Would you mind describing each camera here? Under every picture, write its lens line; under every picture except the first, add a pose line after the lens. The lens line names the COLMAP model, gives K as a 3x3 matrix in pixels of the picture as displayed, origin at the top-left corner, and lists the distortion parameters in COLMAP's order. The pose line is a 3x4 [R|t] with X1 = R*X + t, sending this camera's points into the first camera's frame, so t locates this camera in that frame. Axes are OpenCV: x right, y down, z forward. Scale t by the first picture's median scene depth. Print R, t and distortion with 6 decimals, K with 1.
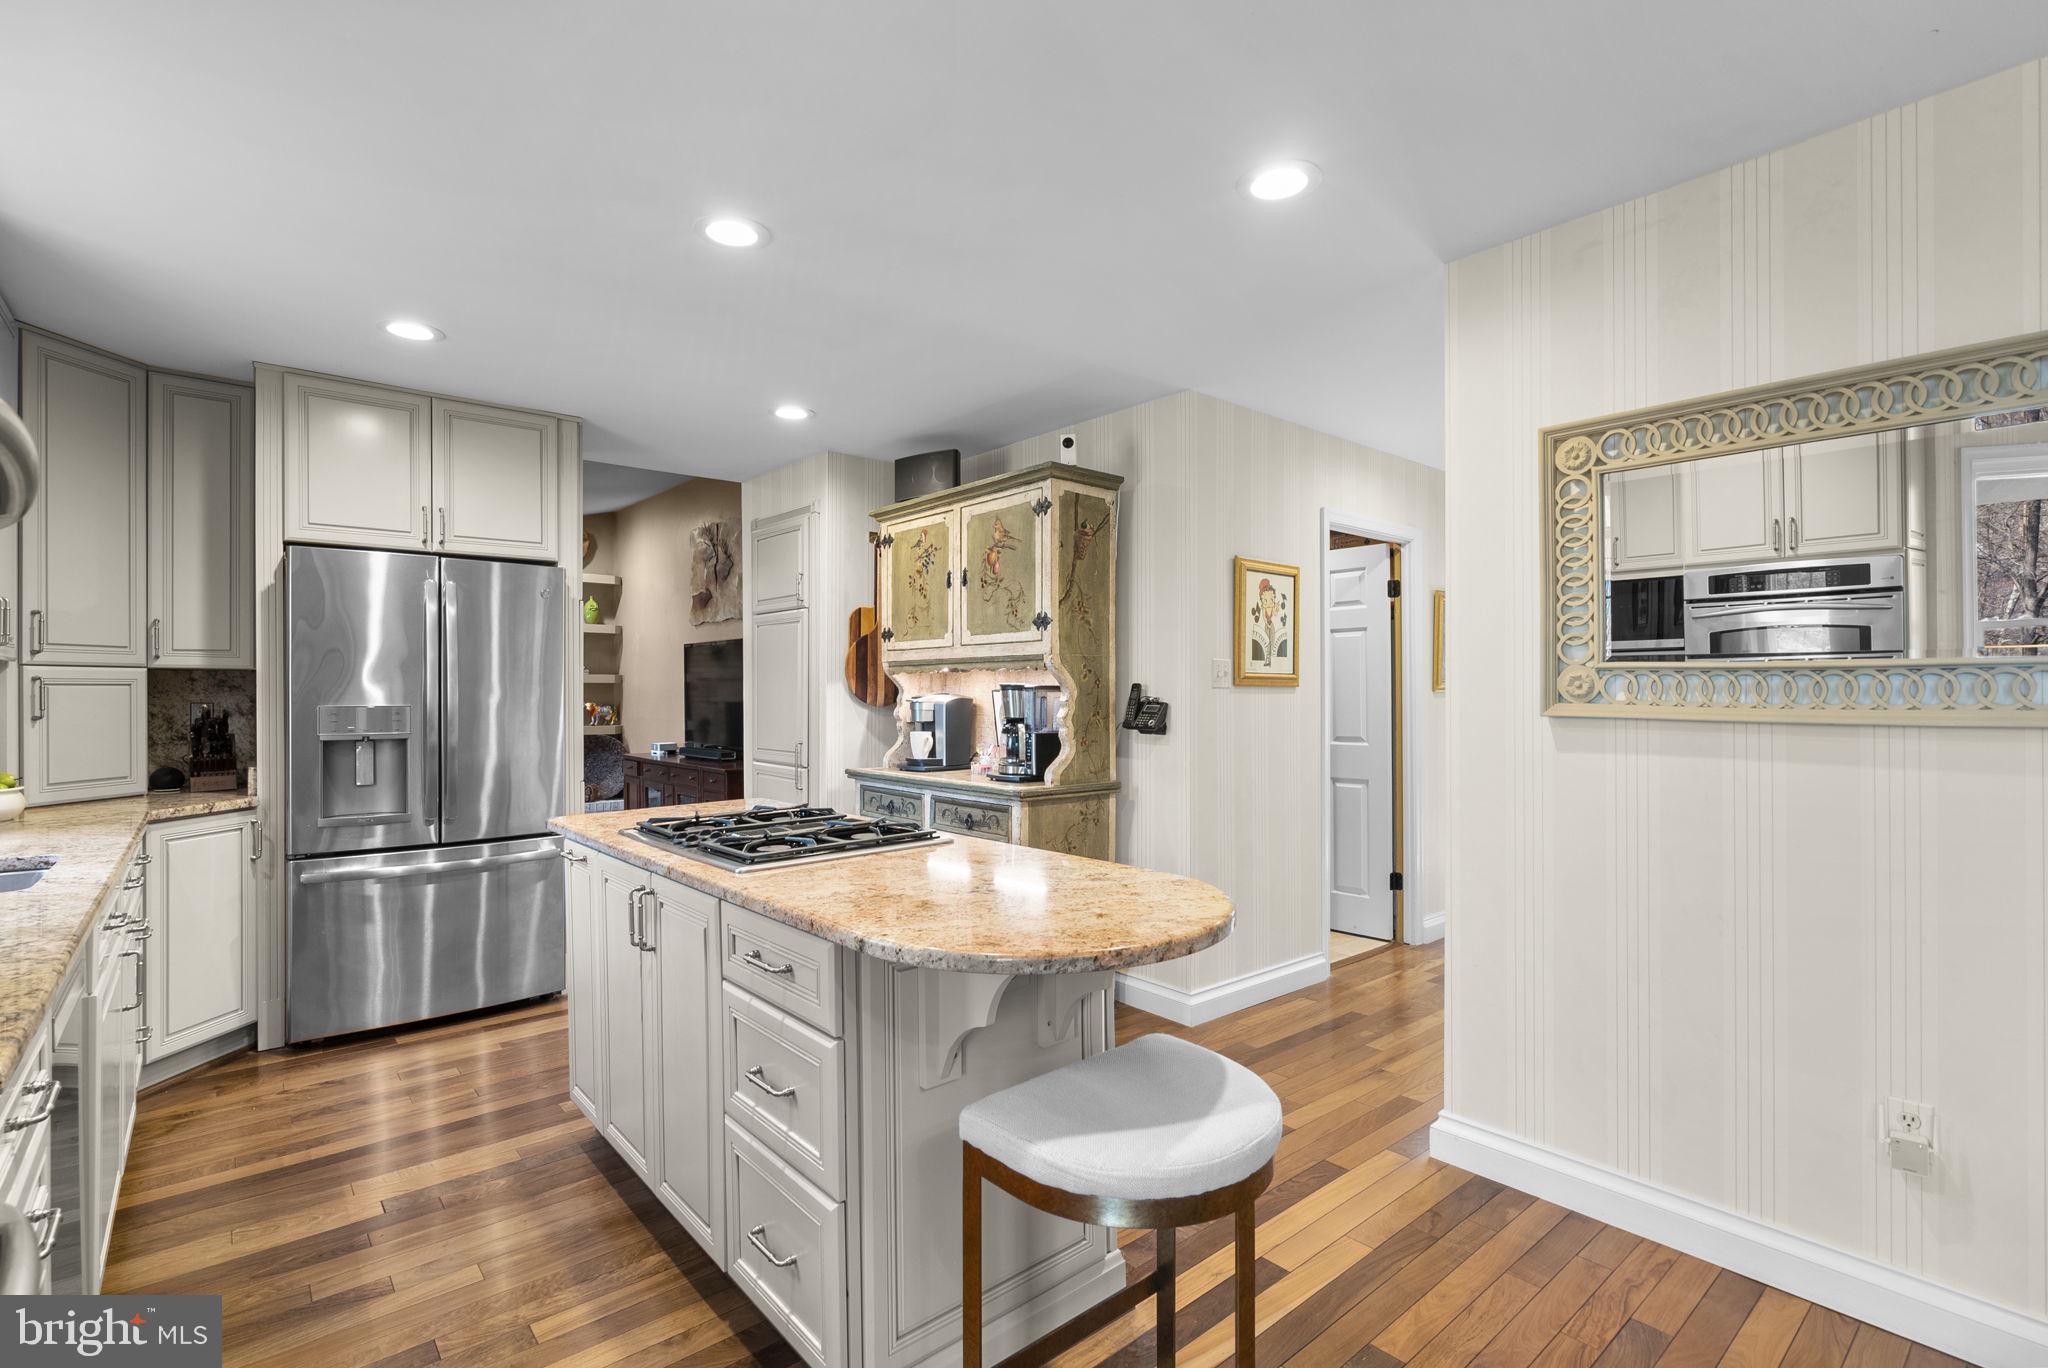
lens RADIAL K [[929.7, 0, 1021.2], [0, 929.7, 693.0], [0, 0, 1]] dist [-0.008119, 0.002654]
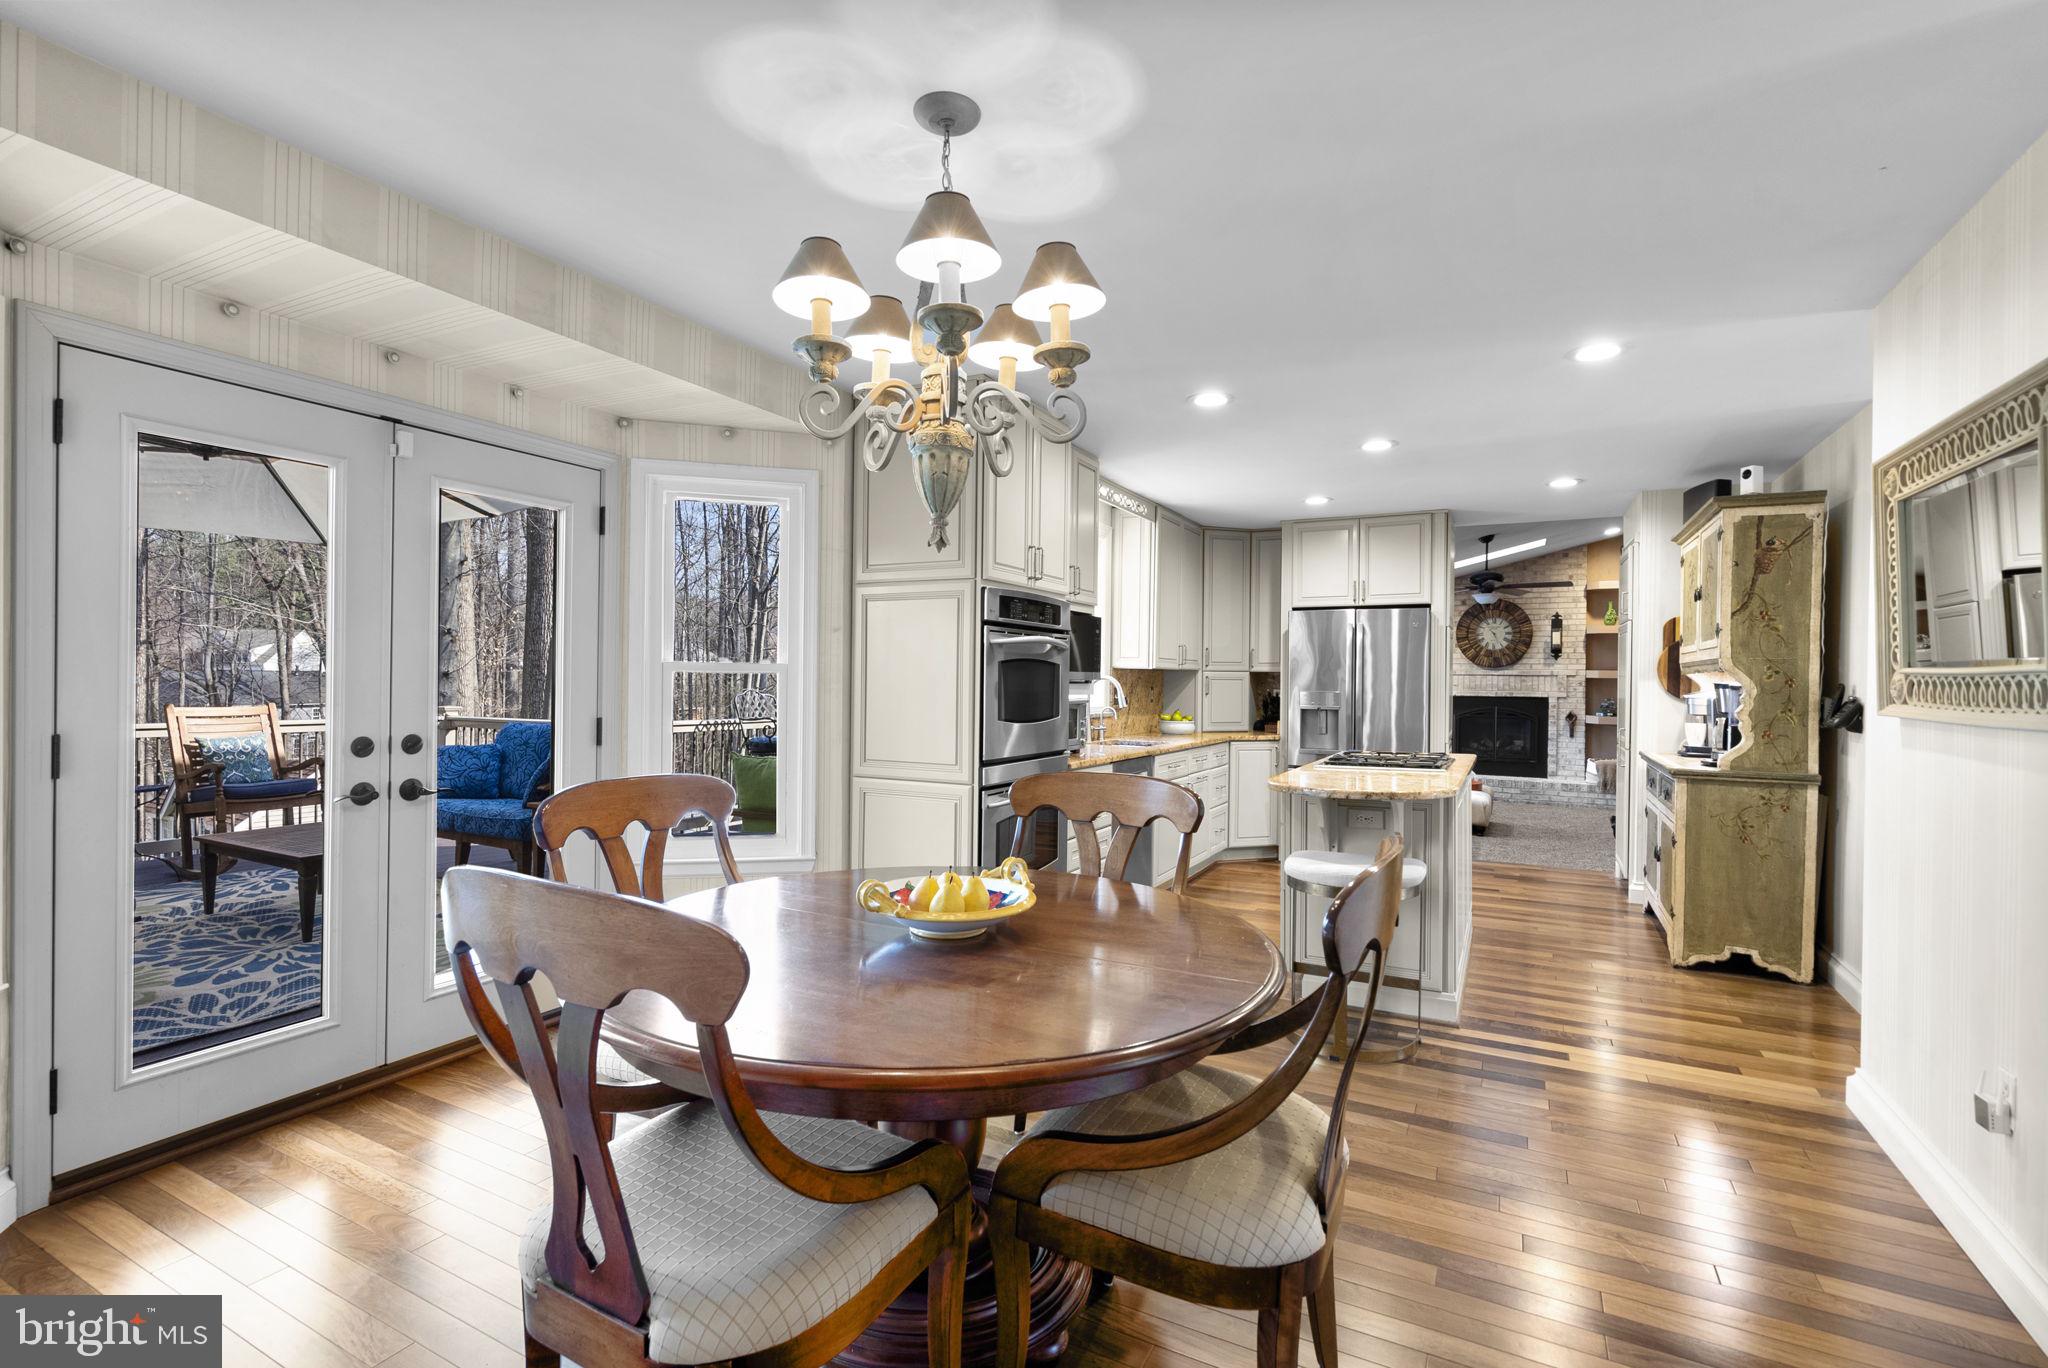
lens RADIAL K [[929.7, 0, 1021.7], [0, 929.7, 681.6], [0, 0, 1]] dist [-0.008119, 0.002654]
pose [[0.371620, 0.007309, -0.928356, 0.779365], [-0.008947, 0.999951, 0.004292, -0.009272], [0.928342, 0.006711, 0.371667, -0.259501]]
